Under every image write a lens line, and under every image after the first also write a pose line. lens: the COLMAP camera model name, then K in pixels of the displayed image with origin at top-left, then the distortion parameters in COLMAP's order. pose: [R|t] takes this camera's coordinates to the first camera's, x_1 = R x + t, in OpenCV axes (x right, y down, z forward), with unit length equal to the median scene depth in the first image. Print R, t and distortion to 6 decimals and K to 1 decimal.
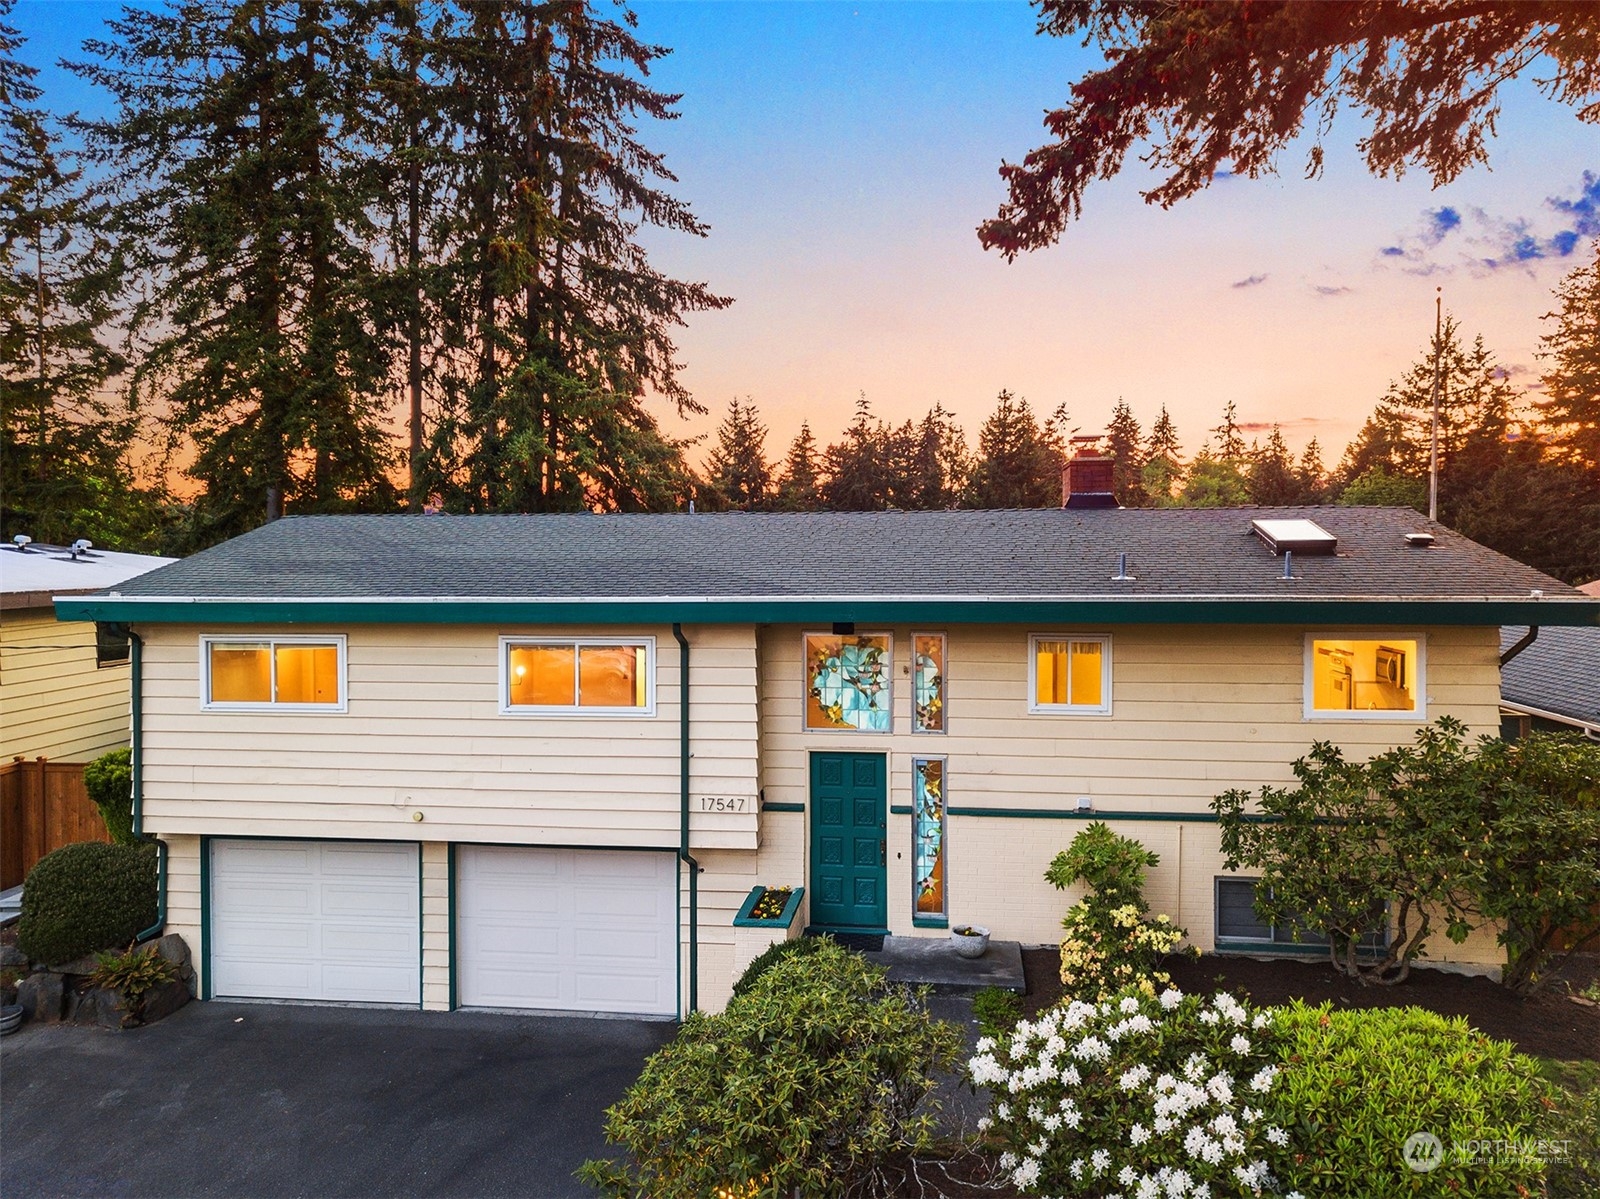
lens RADIAL K [[1266.1, 0, 800.0], [0, 1266.1, 599.5], [0, 0, 1]] dist [0.027869, 0.004960]
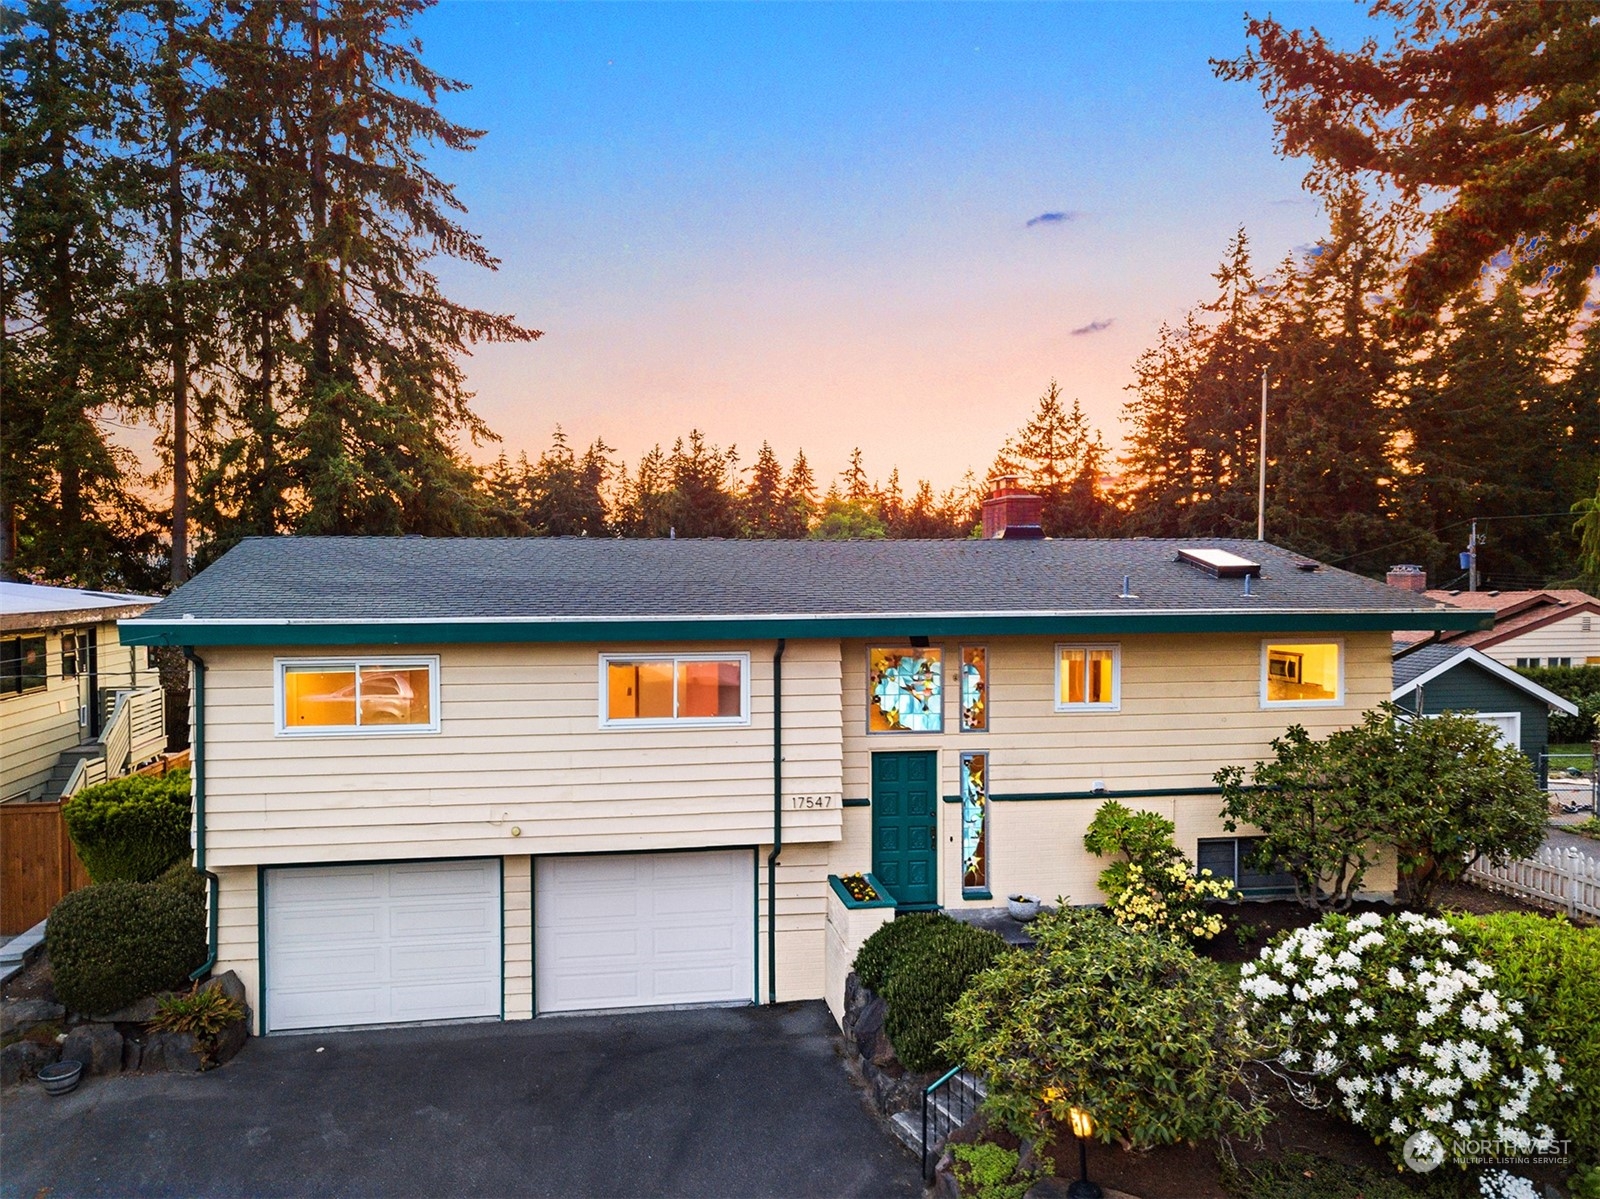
lens RADIAL K [[1195.2, 0, 799.5], [0, 1195.2, 629.7], [0, 0, 1]] dist [0.031816, -0.002715]
pose [[0.954714, -0.011219, 0.297313, -0.367440], [0.010186, 0.999936, 0.005023, 0.005501], [-0.297351, -0.001767, 0.954767, 0.006613]]
